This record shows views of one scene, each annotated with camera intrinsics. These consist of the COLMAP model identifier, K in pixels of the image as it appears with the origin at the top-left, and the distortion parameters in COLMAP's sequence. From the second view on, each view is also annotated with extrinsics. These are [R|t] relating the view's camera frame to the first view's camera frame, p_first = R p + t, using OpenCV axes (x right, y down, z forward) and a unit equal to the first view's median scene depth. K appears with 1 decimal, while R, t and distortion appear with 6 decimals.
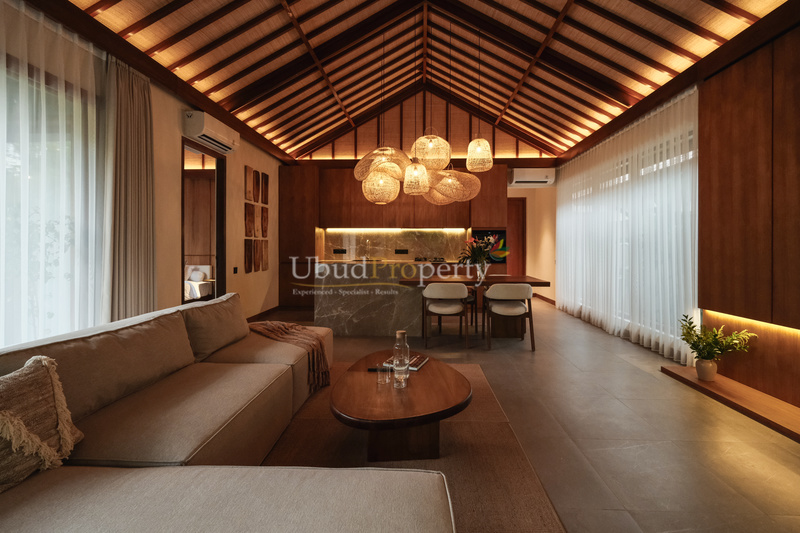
lens RADIAL K [[364.3, 0, 402.2], [0, 364.3, 246.6], [0, 0, 1]] dist [0.001312, -0.000223]
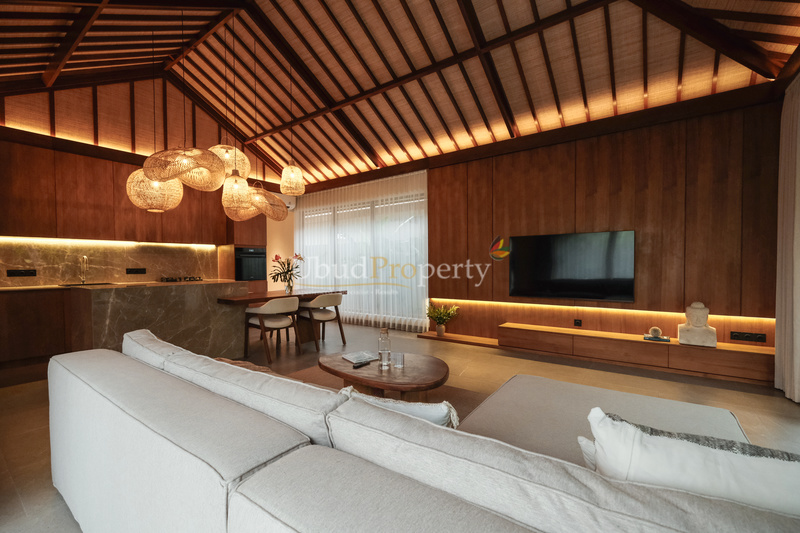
lens RADIAL K [[364.3, 0, 409.5], [0, 364.3, 266.6], [0, 0, 1]] dist [0.001312, -0.000223]
pose [[0.528154, -0.011294, 0.849073, -0.482066], [0.007741, 0.999934, 0.008485, 0.002348], [-0.849113, 0.002092, 0.528207, 0.103581]]
